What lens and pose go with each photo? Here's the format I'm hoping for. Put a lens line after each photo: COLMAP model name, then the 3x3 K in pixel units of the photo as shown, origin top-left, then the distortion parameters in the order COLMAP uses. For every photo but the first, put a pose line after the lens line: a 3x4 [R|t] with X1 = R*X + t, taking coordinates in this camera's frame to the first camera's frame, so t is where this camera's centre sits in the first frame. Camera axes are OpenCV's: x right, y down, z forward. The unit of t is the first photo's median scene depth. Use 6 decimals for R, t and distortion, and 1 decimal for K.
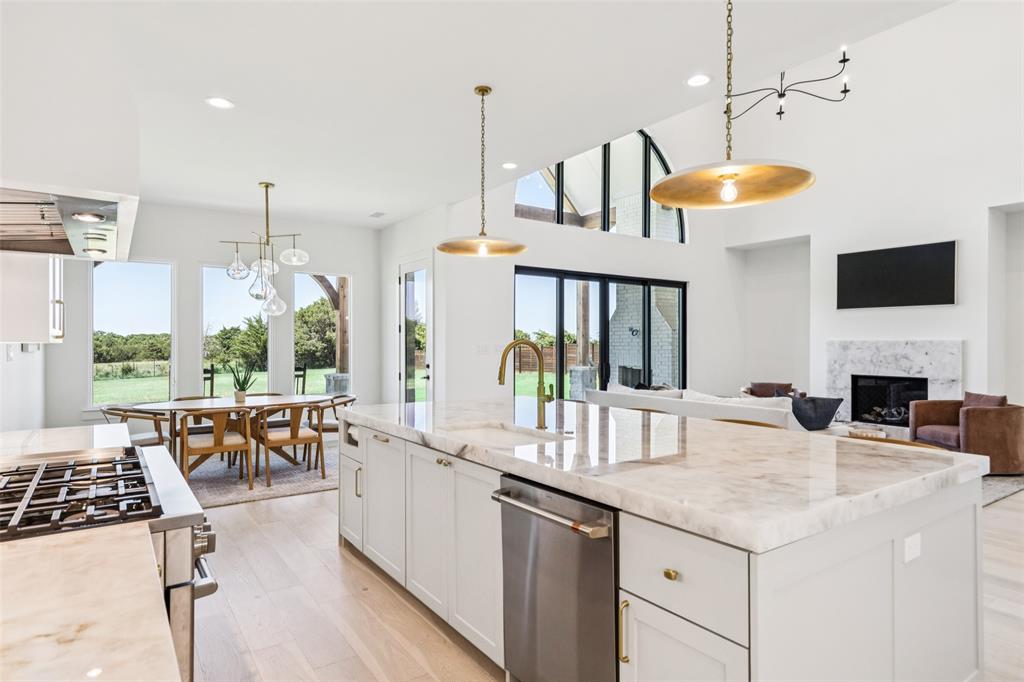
lens RADIAL K [[576.1, 0, 507.7], [0, 576.1, 344.0], [0, 0, 1]] dist [-0.003472, 0.005094]
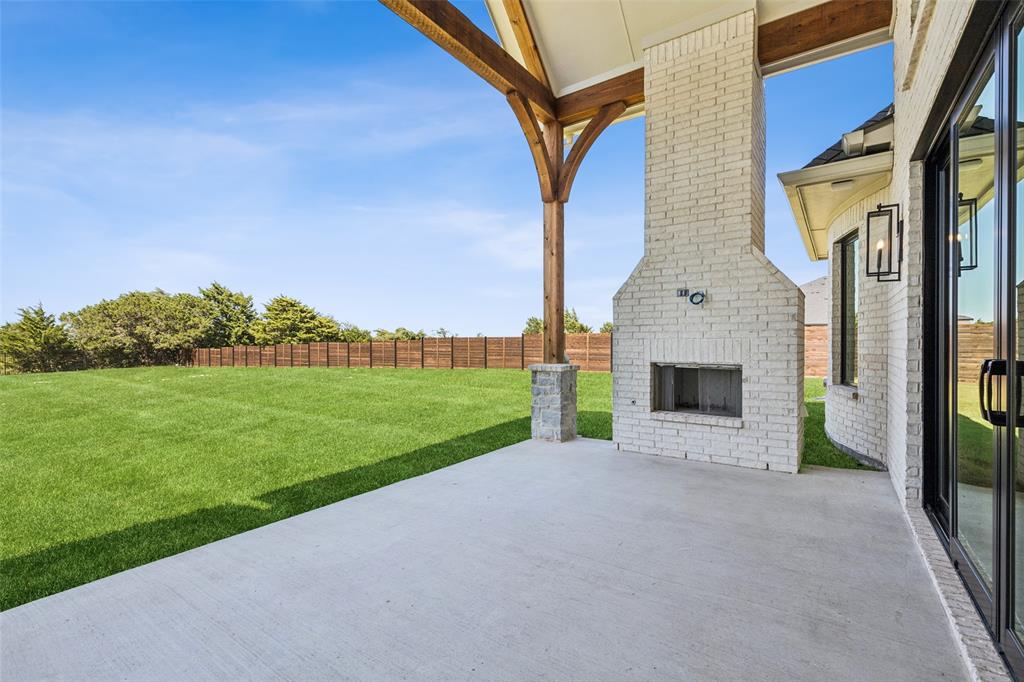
lens RADIAL K [[462.5, 0, 503.9], [0, 462.5, 346.1], [0, 0, 1]] dist [0.008256, -0.000450]
pose [[0.943545, -0.004884, 0.331208, -0.109576], [0.001899, 0.999955, 0.009335, 0.026352], [-0.331239, -0.008179, 0.943512, 0.899491]]
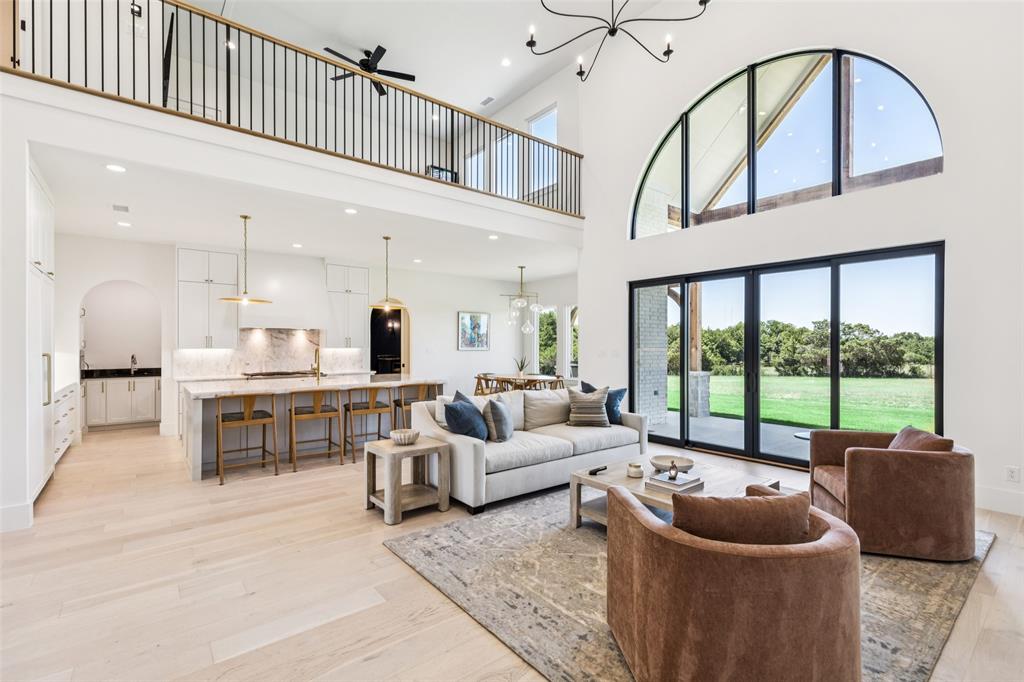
lens RADIAL K [[462.5, 0, 518.4], [0, 462.5, 341.7], [0, 0, 1]] dist [0.008256, -0.000450]
pose [[0.079714, -0.008126, -0.996785, 0.828222], [-0.000959, 0.999966, -0.008229, -0.005305], [0.996817, 0.001612, 0.079703, 0.623441]]
